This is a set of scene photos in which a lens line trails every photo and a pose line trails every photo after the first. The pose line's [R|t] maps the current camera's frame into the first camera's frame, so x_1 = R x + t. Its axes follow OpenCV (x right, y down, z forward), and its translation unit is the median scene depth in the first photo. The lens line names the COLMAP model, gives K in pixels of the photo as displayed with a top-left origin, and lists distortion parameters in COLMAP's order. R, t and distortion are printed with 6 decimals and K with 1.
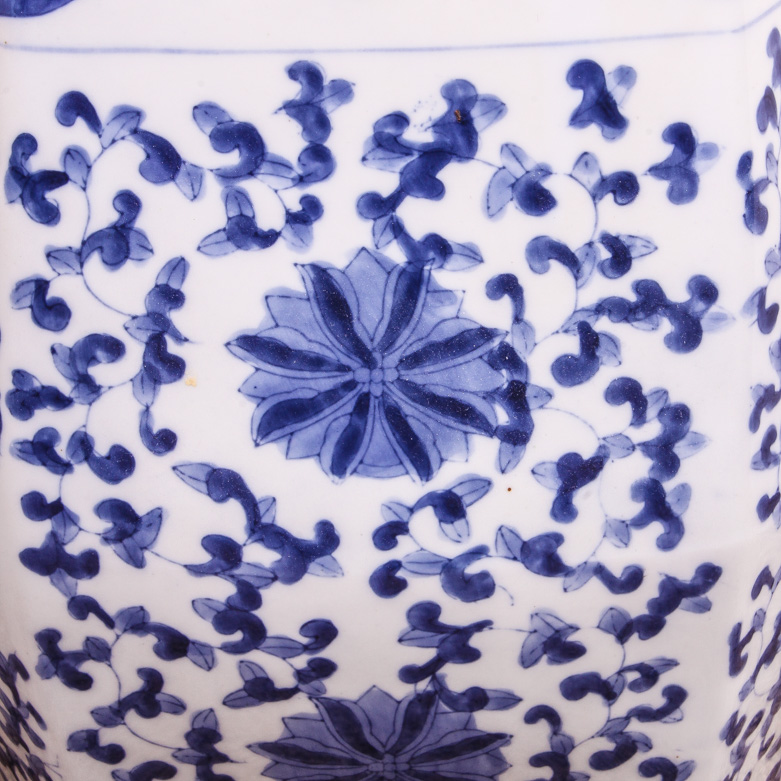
lens RADIAL K [[2753.8, 0, 387.8], [0, 2753.8, 390.7], [0, 0, 1]] dist [0.092822, 0.000000]
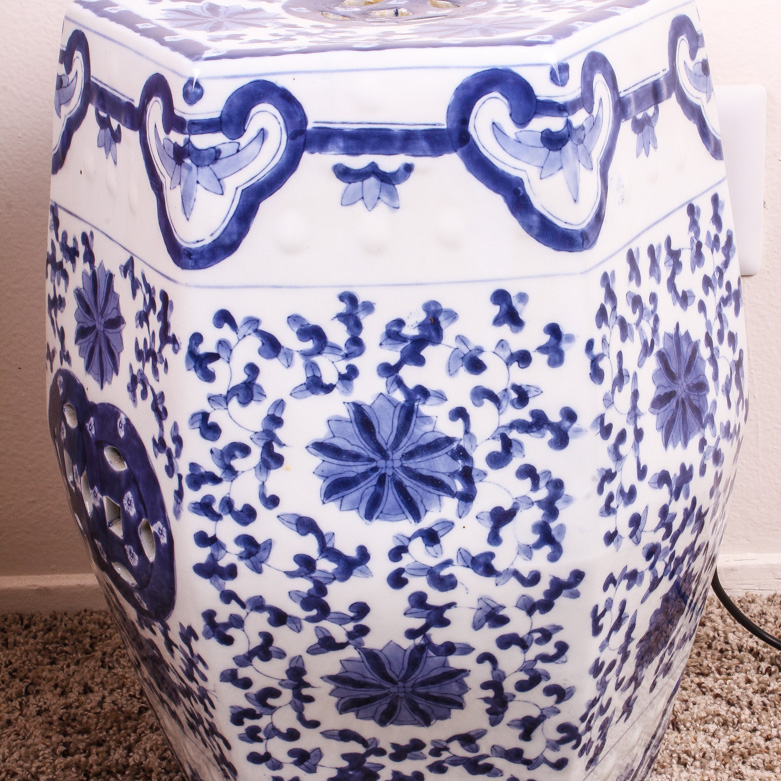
lens RADIAL K [[1883.5, 0, 392.8], [0, 1883.5, 389.9], [0, 0, 1]] dist [-0.016716, 0.000000]
pose [[0.999577, -0.008937, -0.027660, 0.032733], [0.006669, 0.996688, -0.081046, 0.046197], [0.028293, 0.080827, 0.996327, -0.236610]]
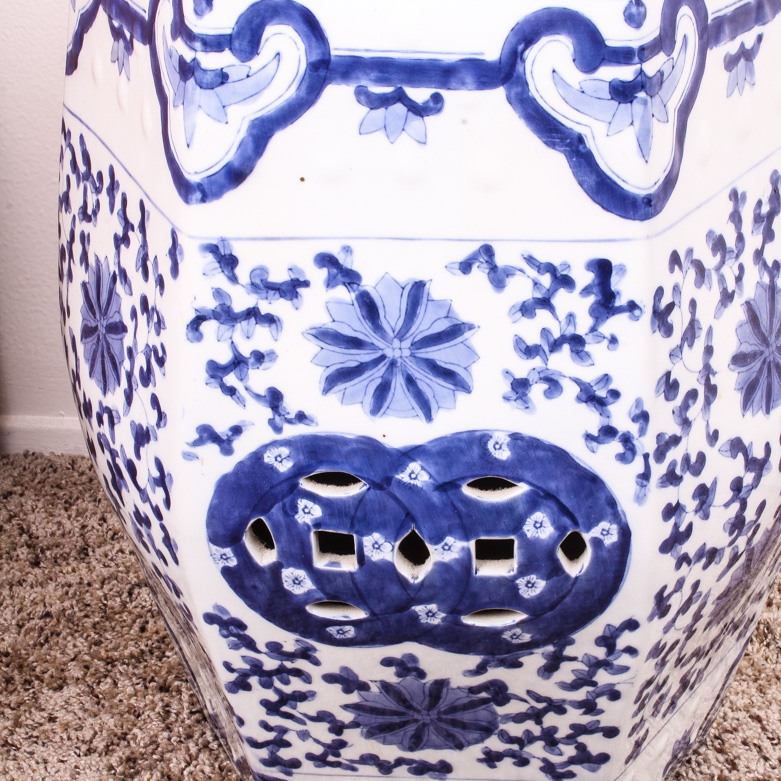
lens RADIAL K [[1883.5, 0, 393.3], [0, 1883.5, 388.1], [0, 0, 1]] dist [-0.016716, 0.000000]
pose [[0.592307, -0.390468, 0.704775, -0.980690], [0.382929, 0.906041, 0.180155, -0.285780], [-0.708899, 0.163172, 0.686175, 0.362089]]
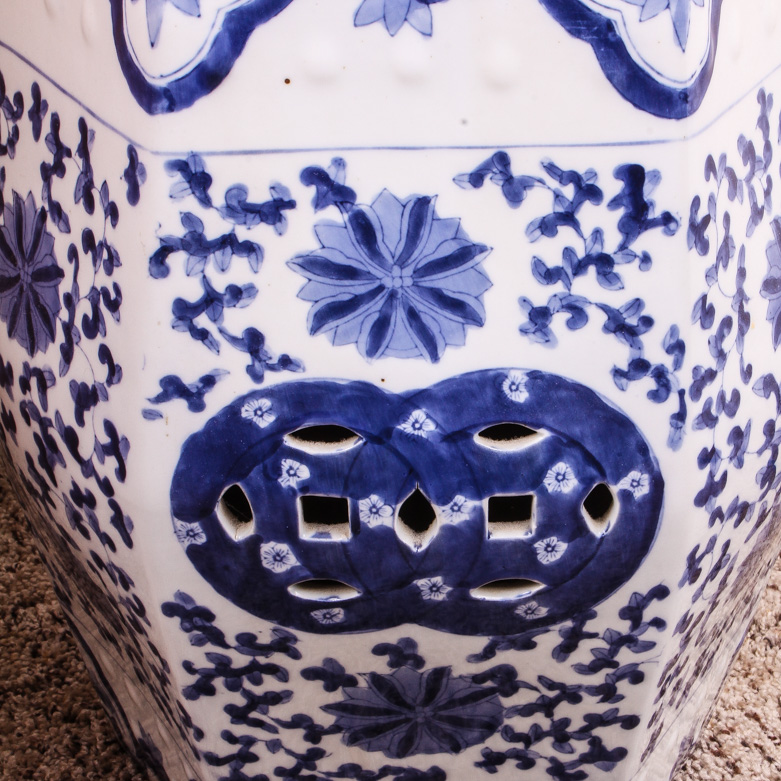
lens RADIAL K [[2130.4, 0, 387.1], [0, 2130.4, 392.9], [0, 0, 1]] dist [0.021568, 0.000000]
pose [[0.502910, -0.395795, 0.768393, -1.047154], [0.395199, 0.895923, 0.202829, -0.276138], [-0.768699, 0.201664, 0.606987, 0.470737]]
